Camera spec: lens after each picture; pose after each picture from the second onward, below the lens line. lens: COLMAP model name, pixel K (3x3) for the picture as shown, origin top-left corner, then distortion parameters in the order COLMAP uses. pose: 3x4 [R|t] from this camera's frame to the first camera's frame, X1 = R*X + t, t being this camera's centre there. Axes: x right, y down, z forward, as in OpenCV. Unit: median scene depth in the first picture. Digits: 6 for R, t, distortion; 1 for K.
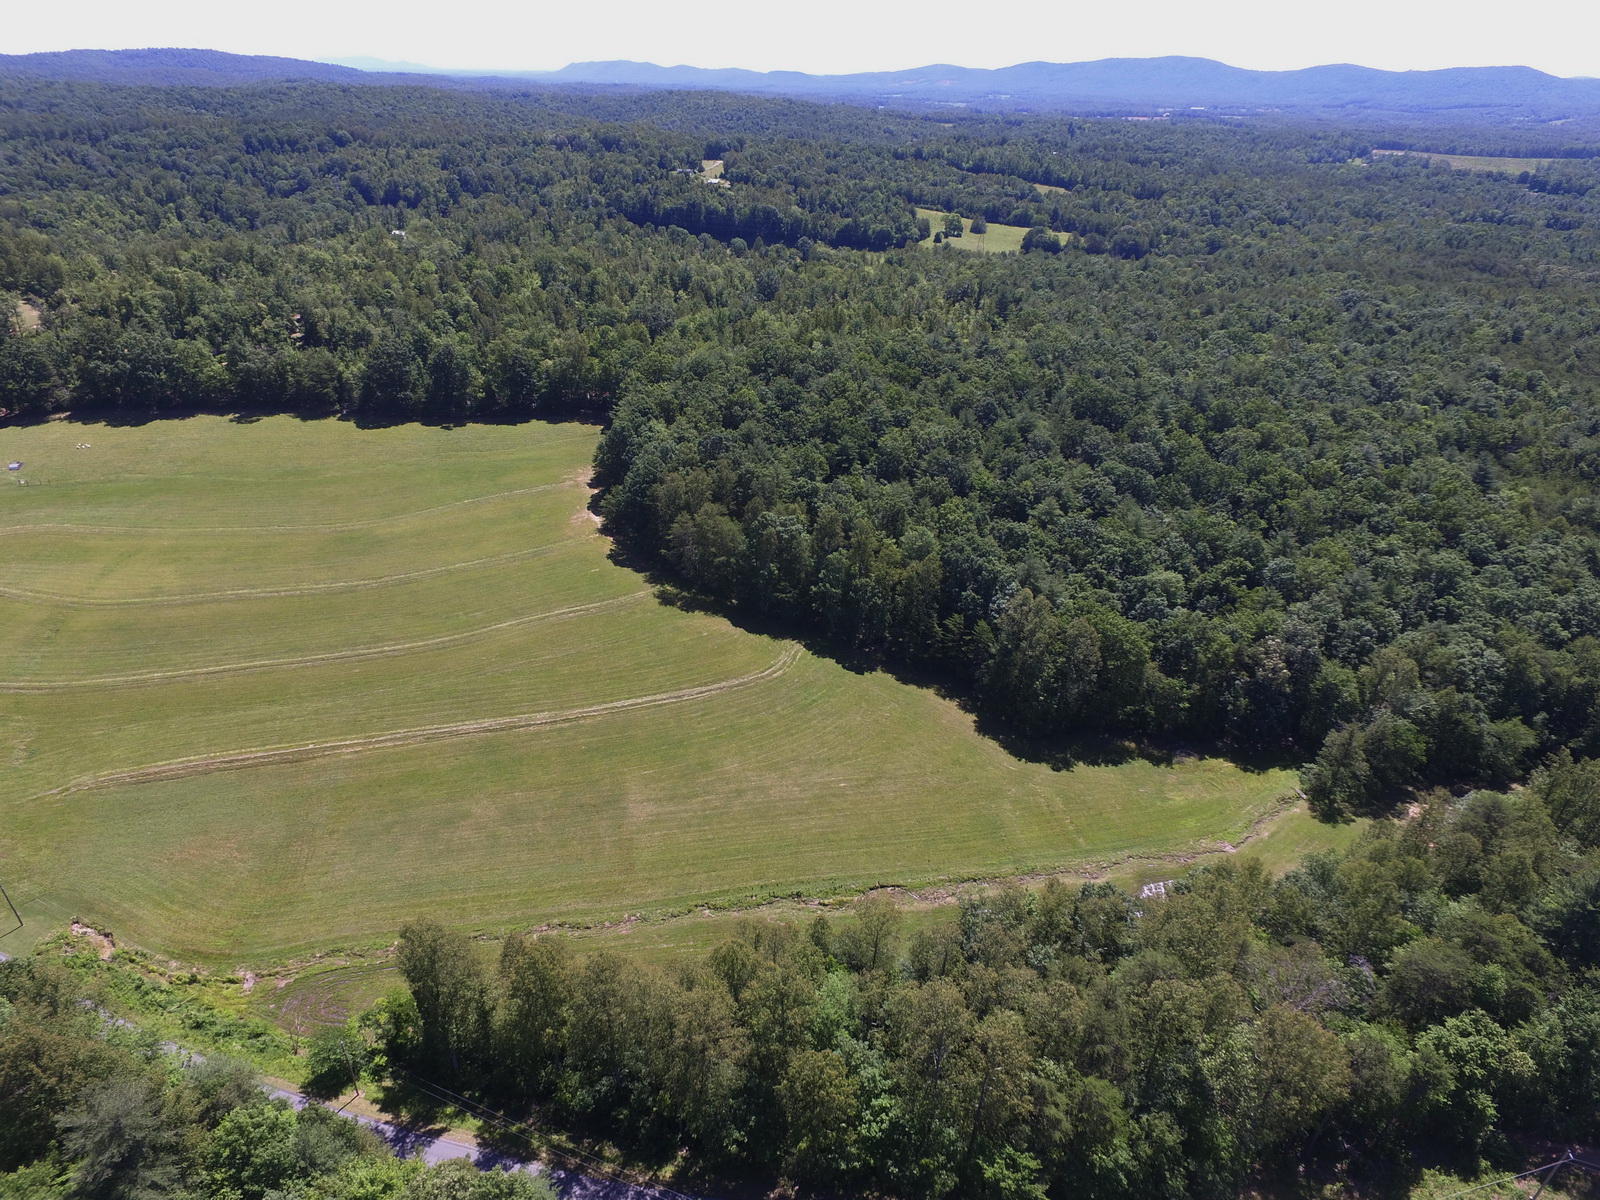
lens RADIAL K [[929.9, 0, 803.2], [0, 929.9, 591.3], [0, 0, 1]] dist [-0.013873, 0.012791]
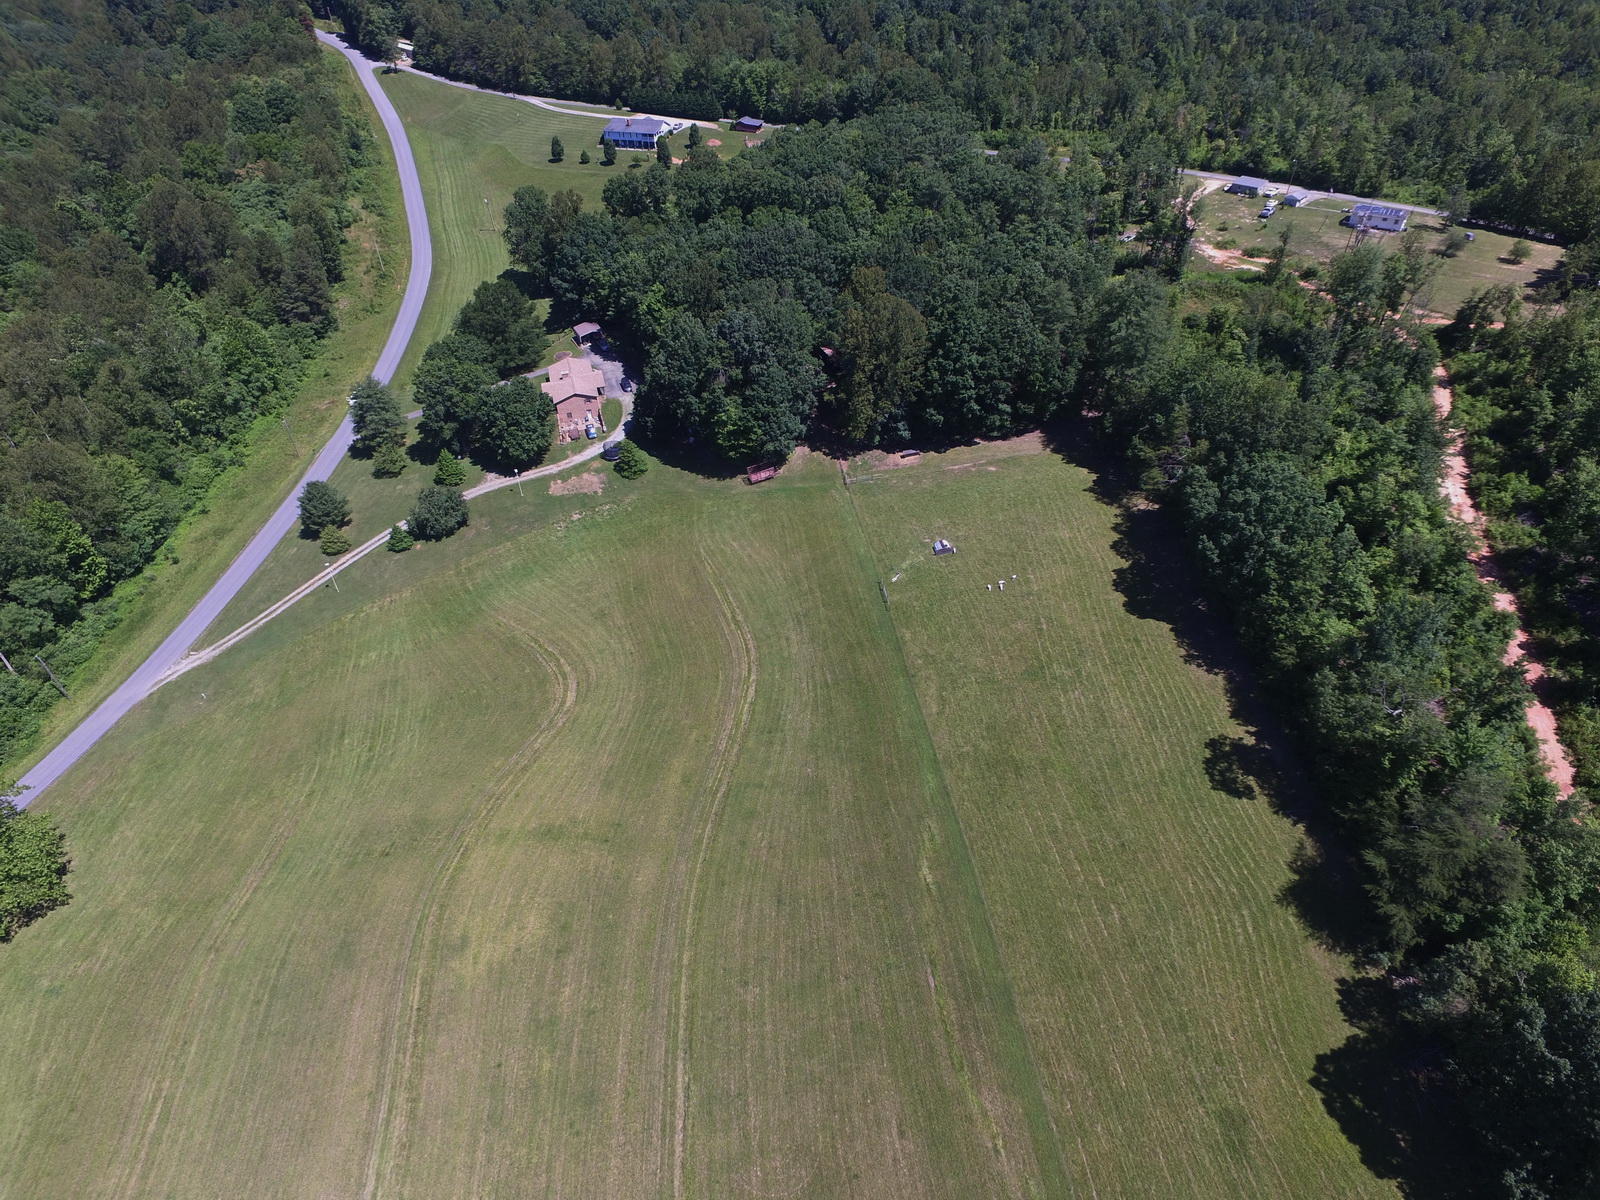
lens RADIAL K [[931.9, 0, 804.2], [0, 931.9, 591.9], [0, 0, 1]] dist [-0.012556, 0.014028]
pose [[-0.083039, 0.618452, -0.781423, -0.395471], [-0.466430, 0.668819, 0.578899, -0.461036], [0.880652, 0.412550, 0.232927, 0.875101]]
